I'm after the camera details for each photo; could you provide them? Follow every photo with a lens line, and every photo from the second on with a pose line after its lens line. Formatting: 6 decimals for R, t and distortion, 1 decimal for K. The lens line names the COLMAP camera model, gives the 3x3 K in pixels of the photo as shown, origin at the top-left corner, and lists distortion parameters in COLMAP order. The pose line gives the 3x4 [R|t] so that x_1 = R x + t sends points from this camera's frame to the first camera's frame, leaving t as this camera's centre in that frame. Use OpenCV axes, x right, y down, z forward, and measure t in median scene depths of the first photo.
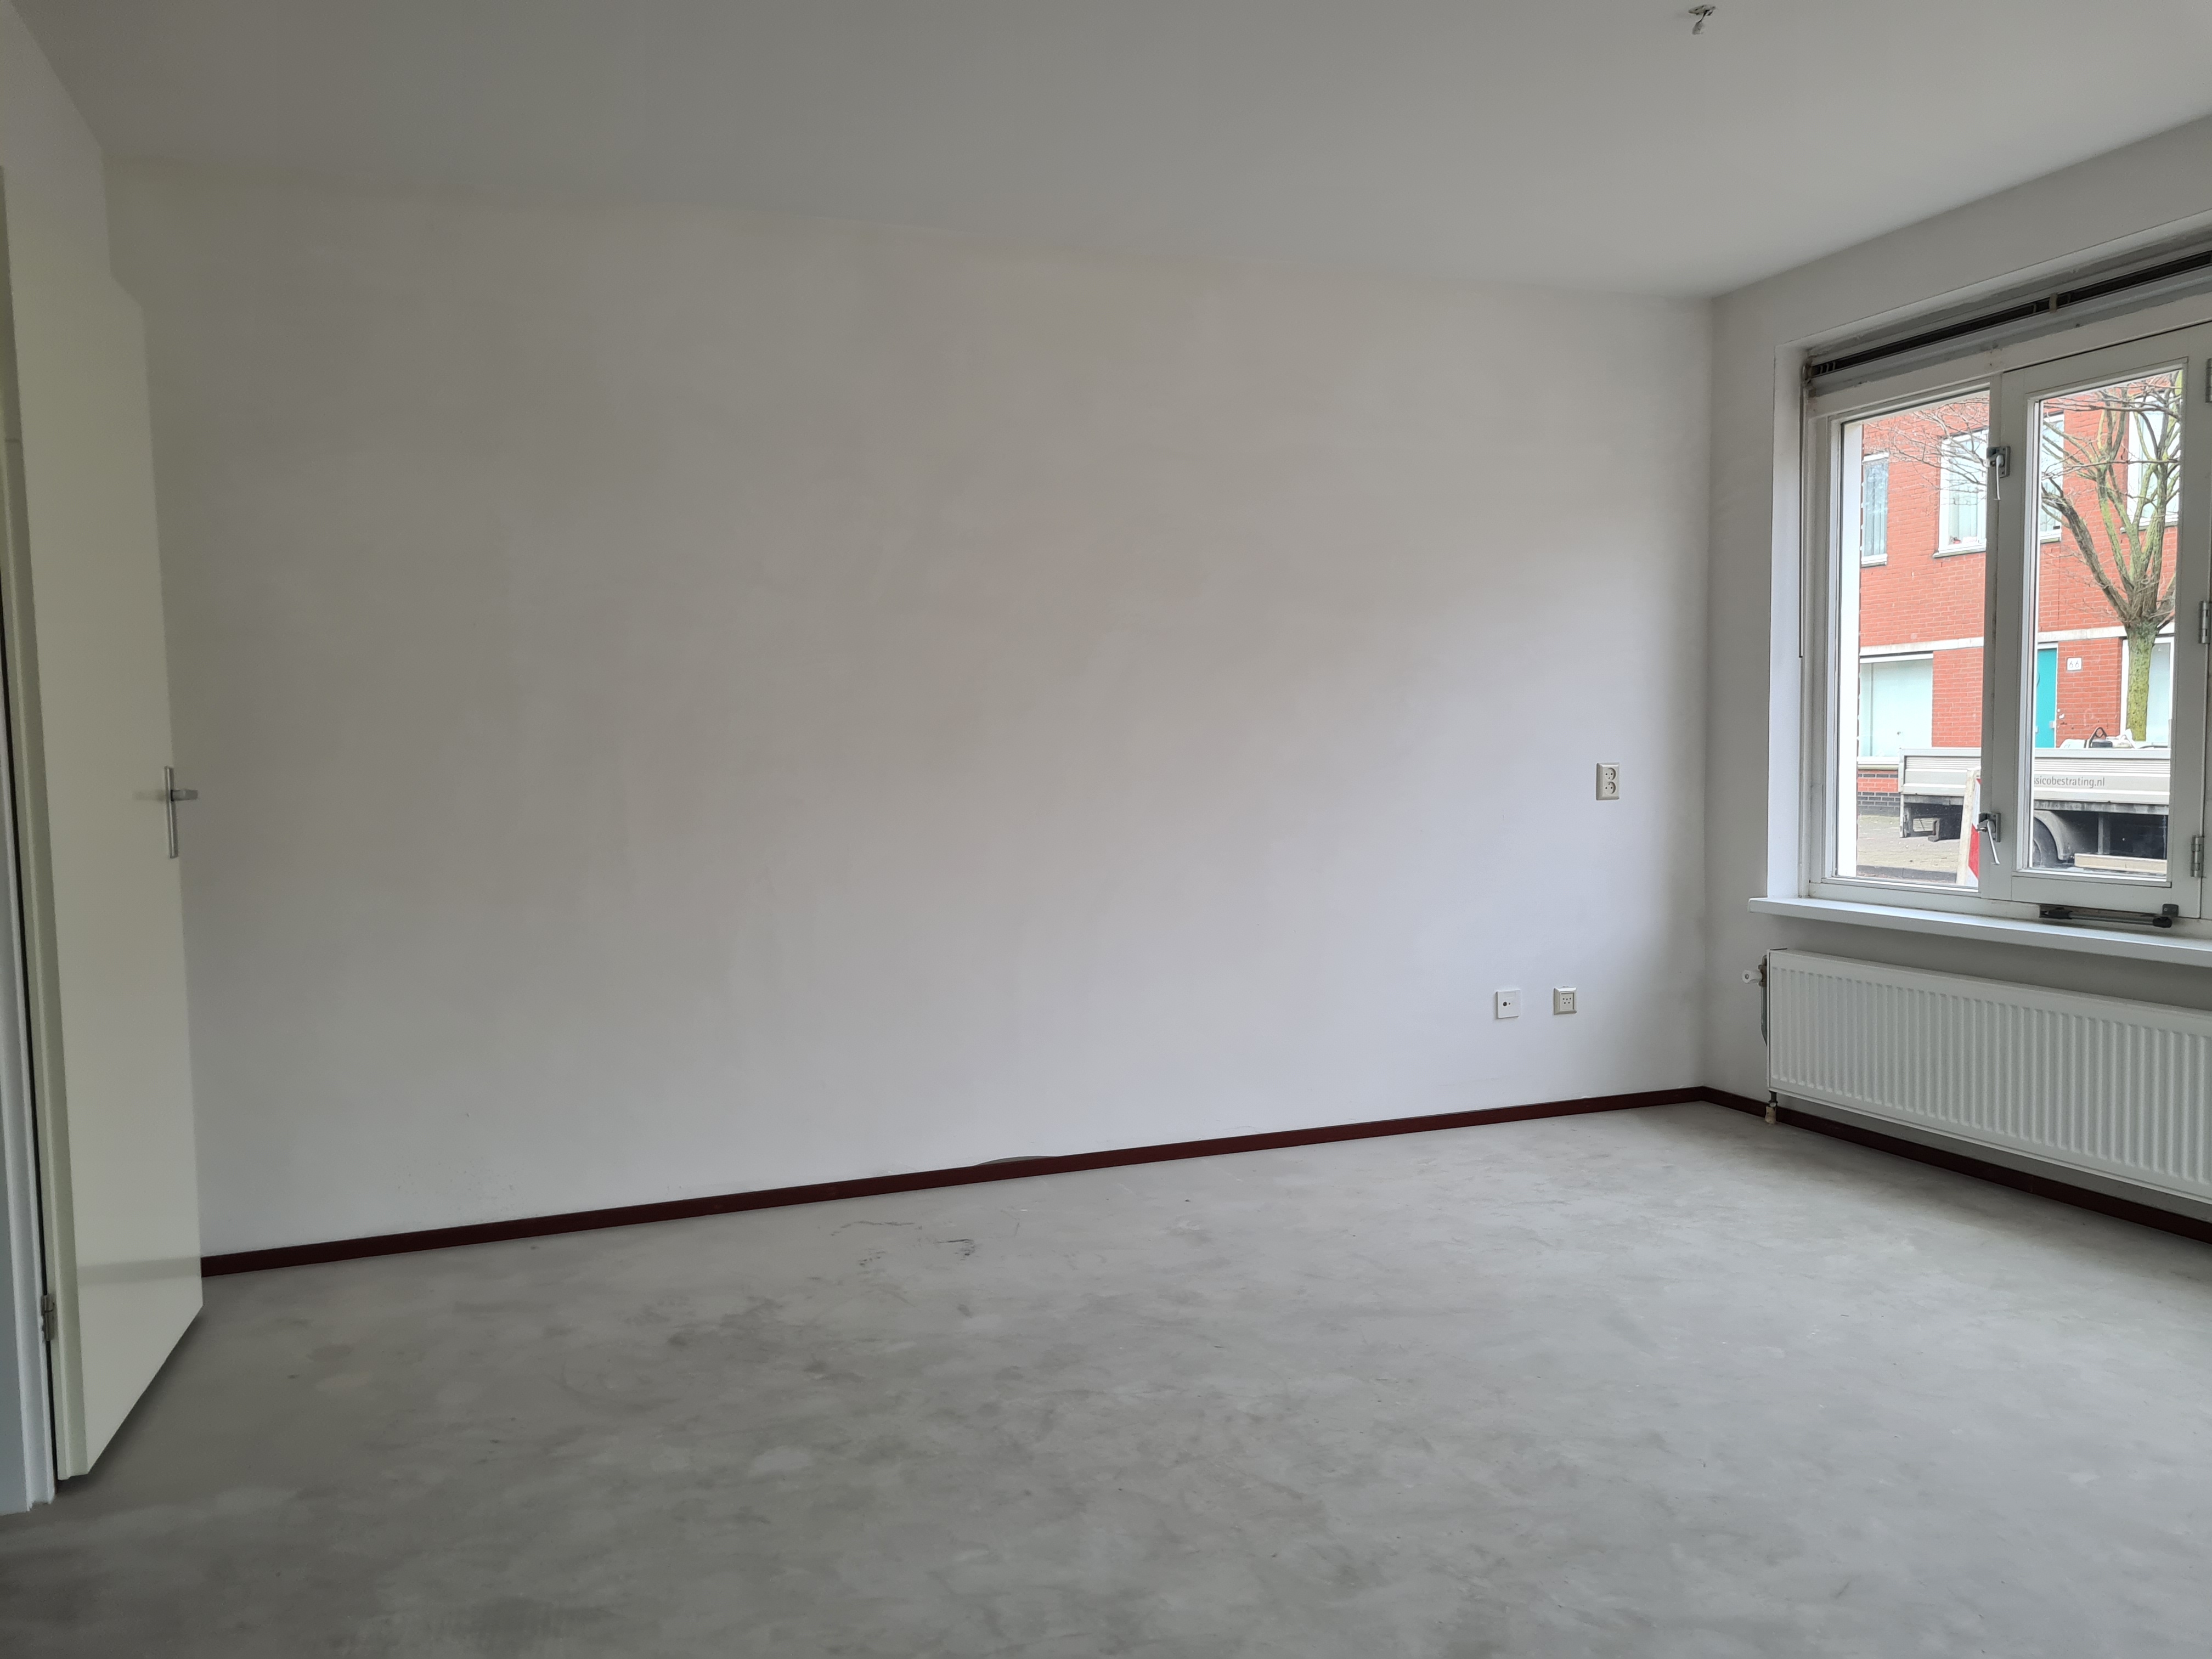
lens RADIAL K [[1645.4, 0, 1107.0], [0, 1645.4, 833.3], [0, 0, 1]] dist [0.060415, -0.046238]
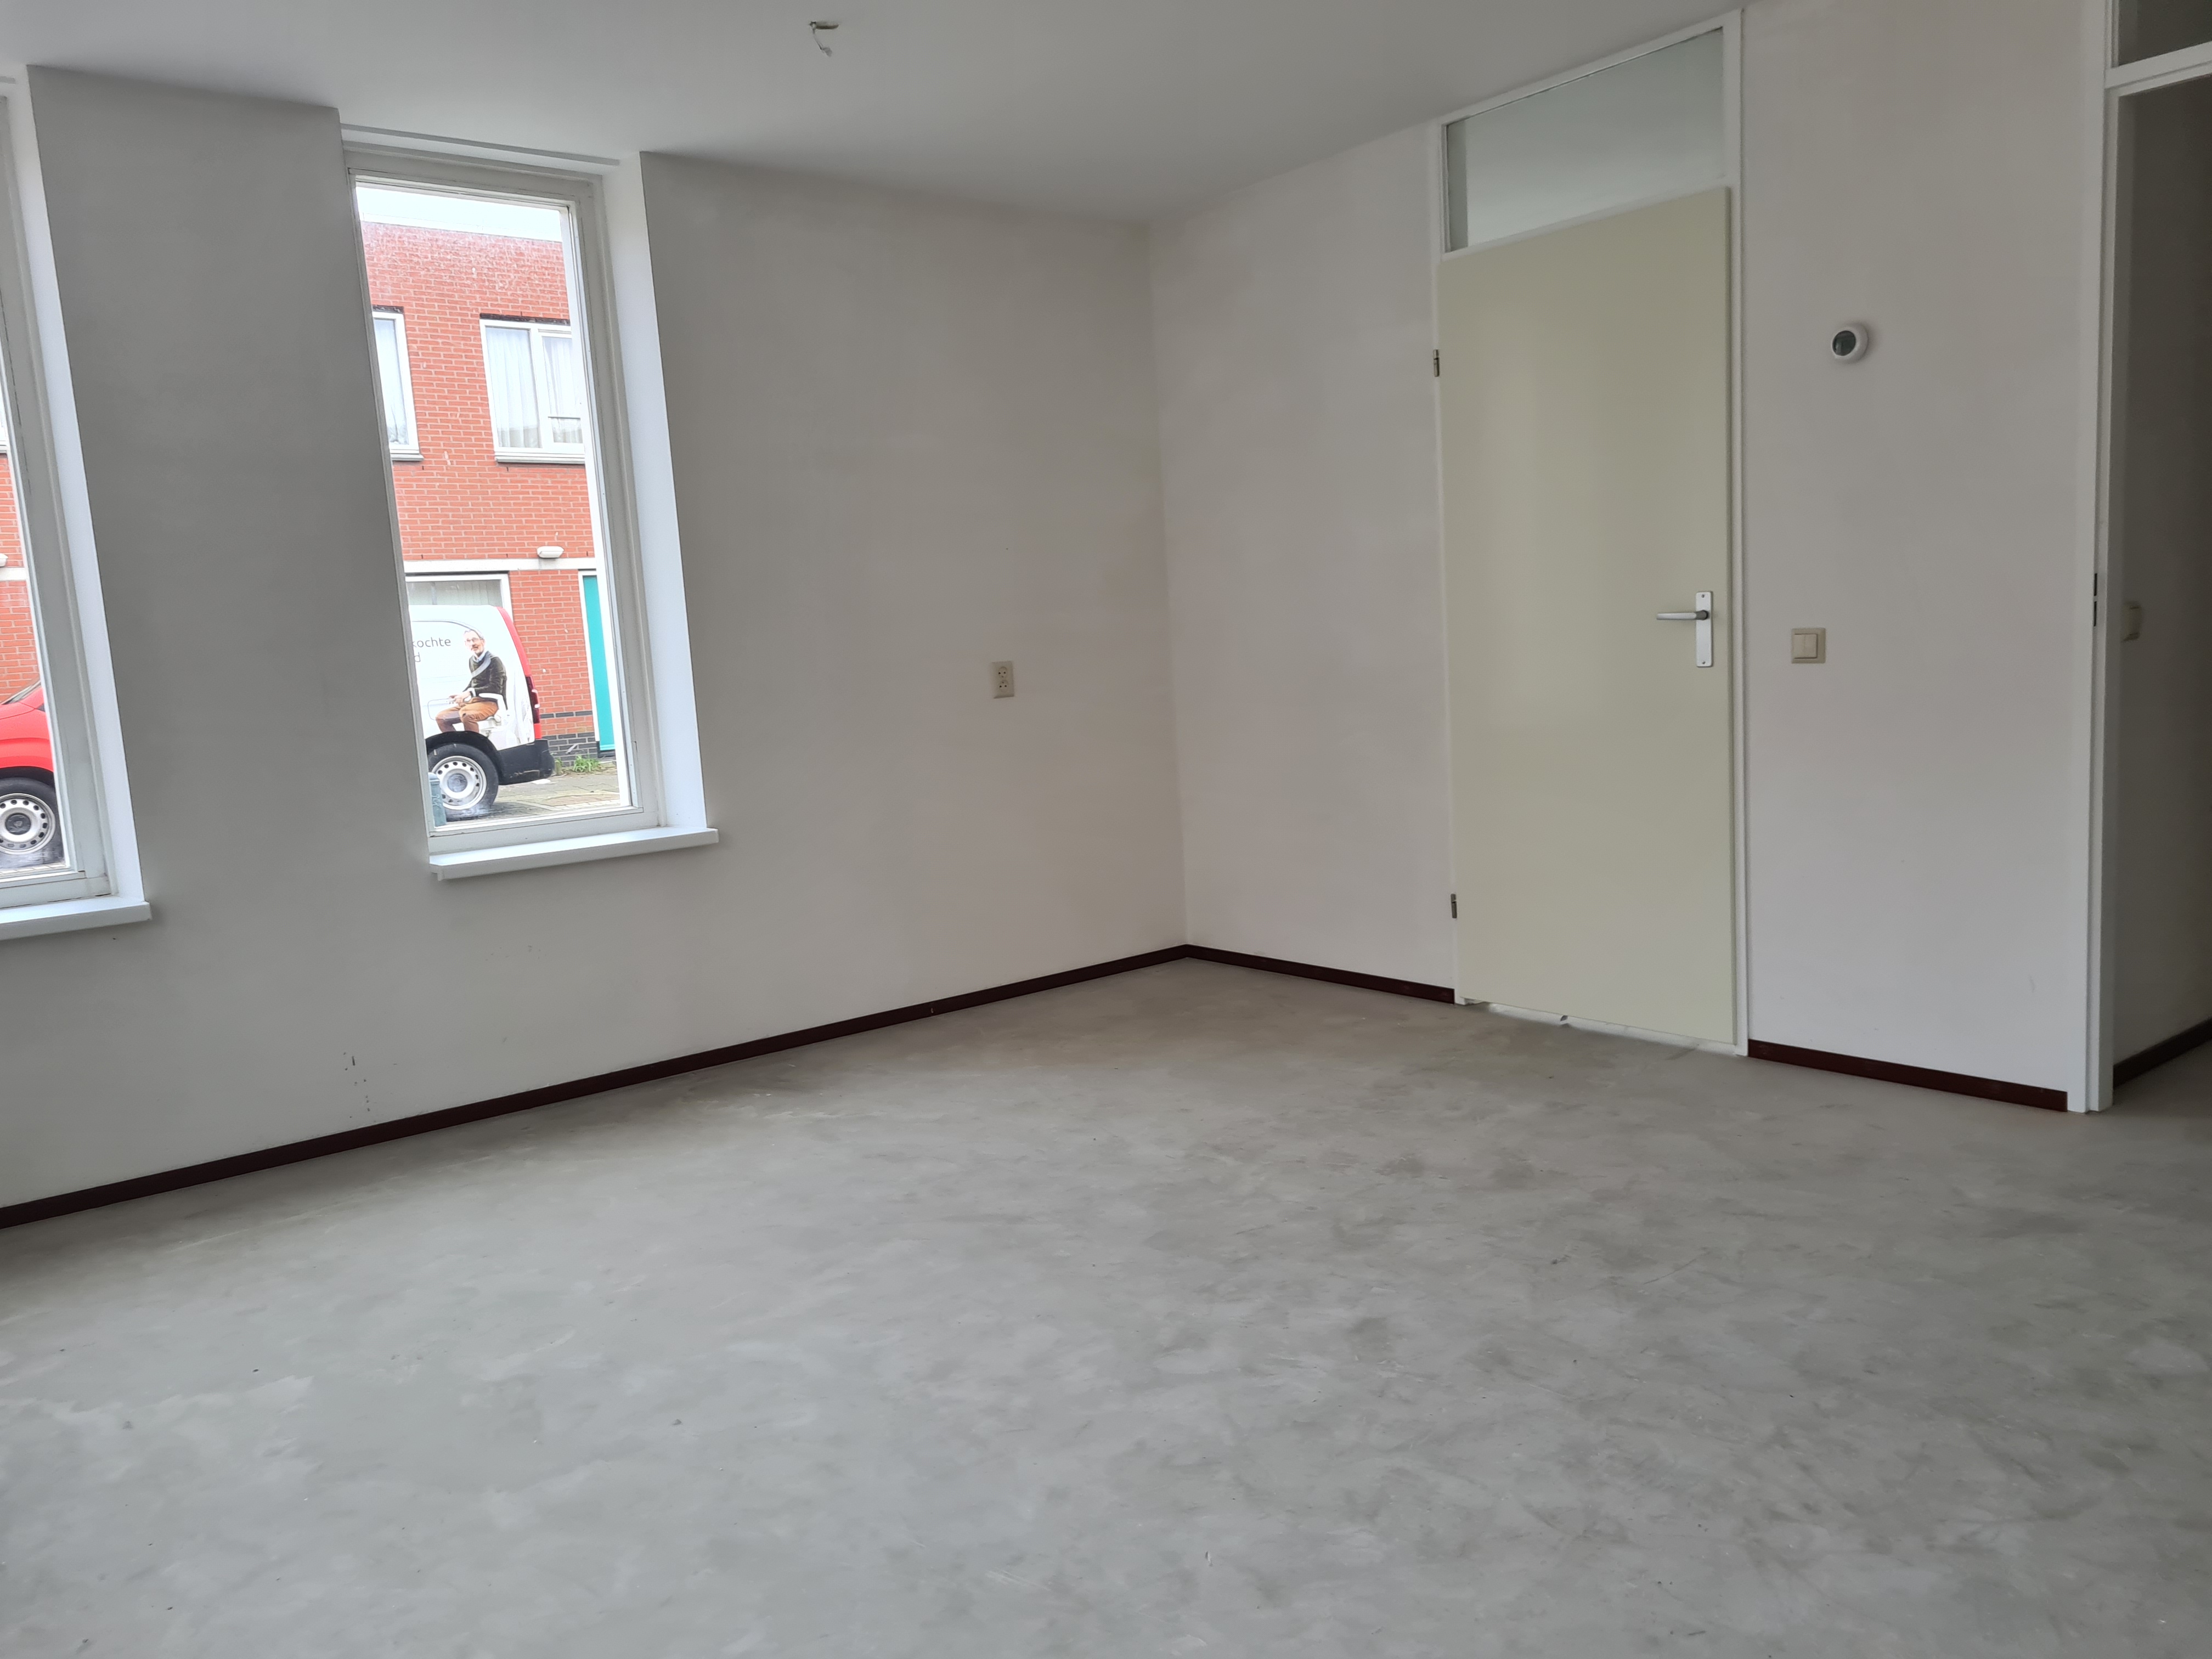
lens RADIAL K [[1645.4, 0, 1106.3], [0, 1645.4, 829.5], [0, 0, 1]] dist [0.060415, -0.046238]
pose [[-0.950479, 0.112159, -0.289845, 0.630108], [0.059785, 0.981176, 0.183626, -0.111157], [0.304985, 0.157204, -0.939293, 1.776078]]
